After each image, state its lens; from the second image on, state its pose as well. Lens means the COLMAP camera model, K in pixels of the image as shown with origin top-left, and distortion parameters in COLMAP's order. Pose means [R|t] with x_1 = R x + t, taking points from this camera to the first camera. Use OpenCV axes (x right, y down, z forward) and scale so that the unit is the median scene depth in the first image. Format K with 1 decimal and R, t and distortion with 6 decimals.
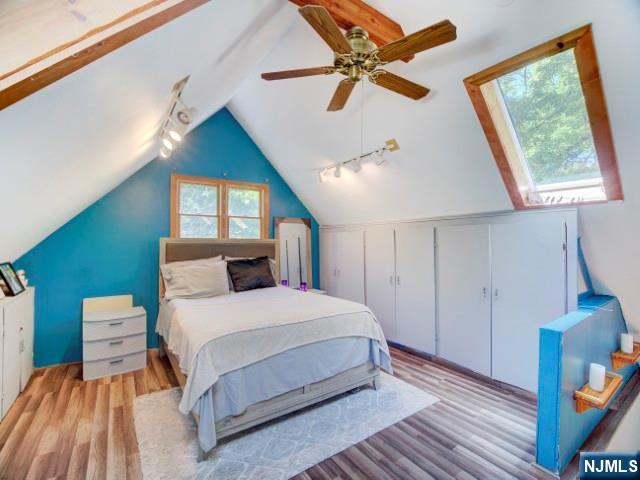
lens RADIAL K [[293.5, 0, 320.0], [0, 293.5, 240.0], [0, 0, 1]] dist [-0.014109, -0.000557]
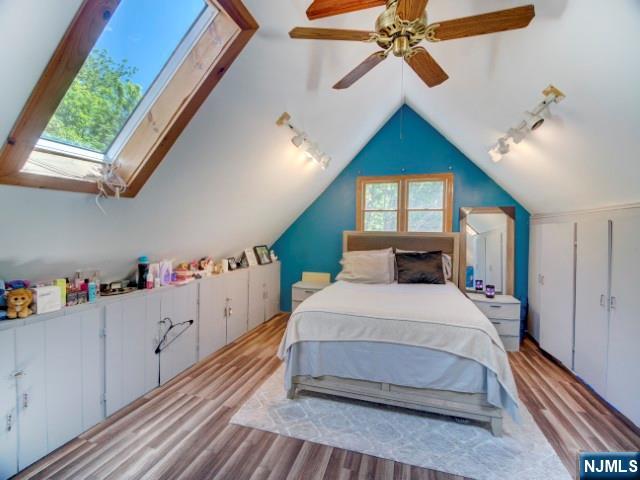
lens RADIAL K [[293.5, 0, 320.0], [0, 293.5, 240.0], [0, 0, 1]] dist [-0.014109, -0.000557]
pose [[0.612692, 0.030542, -0.789732, 0.364110], [-0.003300, 0.999343, 0.036089, -0.013573], [0.790315, -0.019506, 0.612390, 0.143495]]
